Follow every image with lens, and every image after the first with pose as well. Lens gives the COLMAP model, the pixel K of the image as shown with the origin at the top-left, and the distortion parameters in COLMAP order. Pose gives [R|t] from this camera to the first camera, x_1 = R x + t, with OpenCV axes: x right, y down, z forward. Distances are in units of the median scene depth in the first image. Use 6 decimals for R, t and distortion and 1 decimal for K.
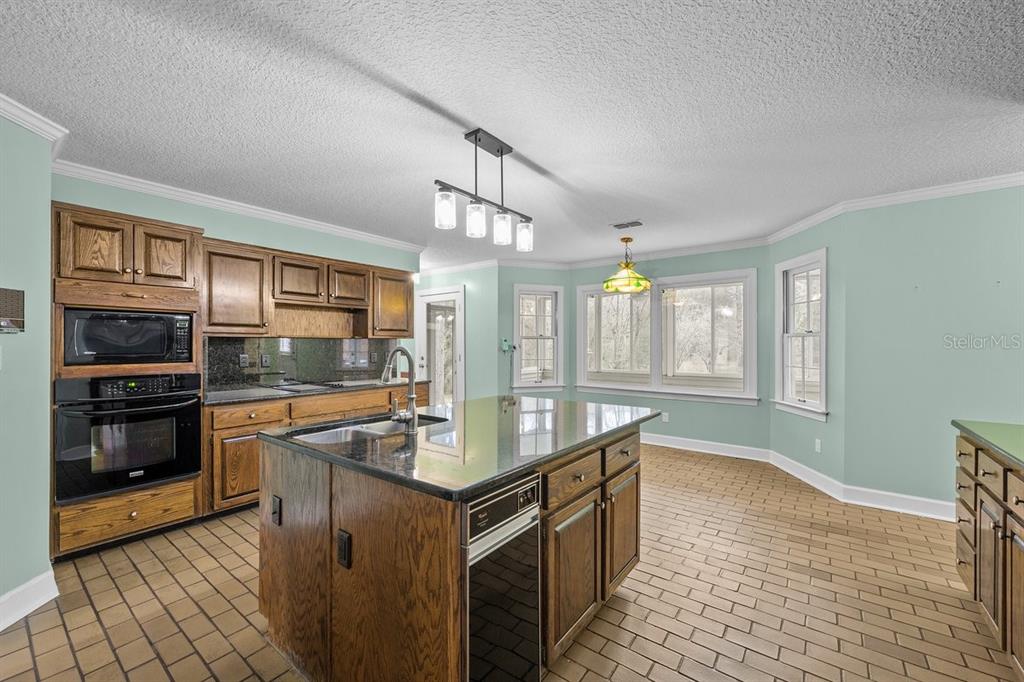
lens RADIAL K [[407.4, 0, 512.0], [0, 407.4, 341.0], [0, 0, 1]] dist [-0.009143, -0.000086]
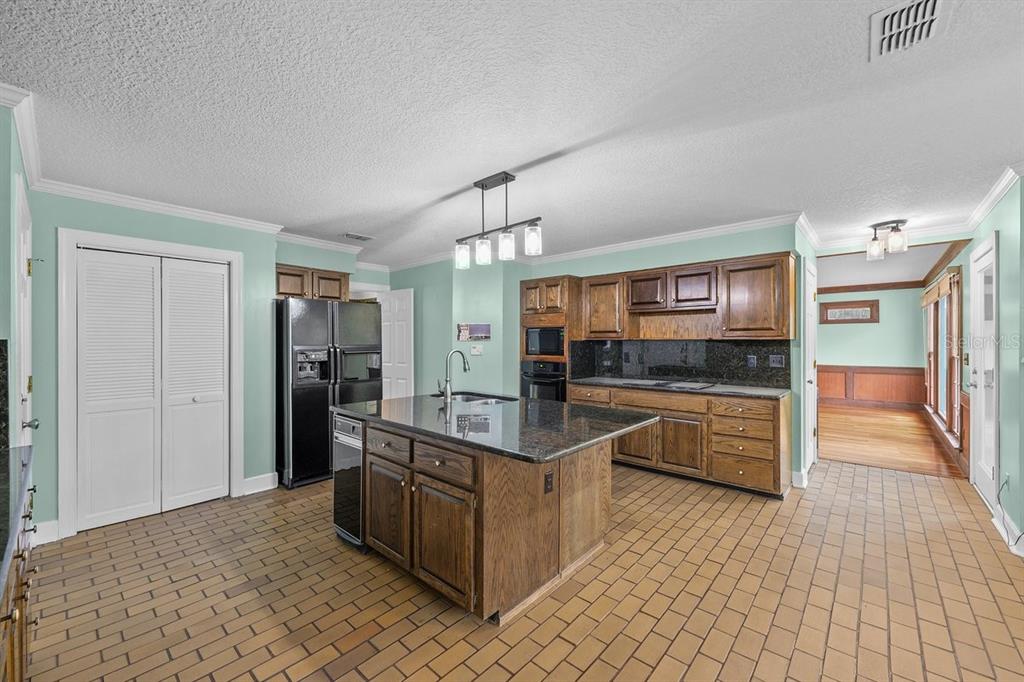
lens RADIAL K [[407.4, 0, 512.0], [0, 407.4, 341.0], [0, 0, 1]] dist [-0.009143, -0.000086]
pose [[-0.081536, 0.001799, -0.996669, 1.048068], [0.003428, 0.999993, 0.001524, -0.015852], [0.996664, -0.003292, -0.081542, 1.060822]]
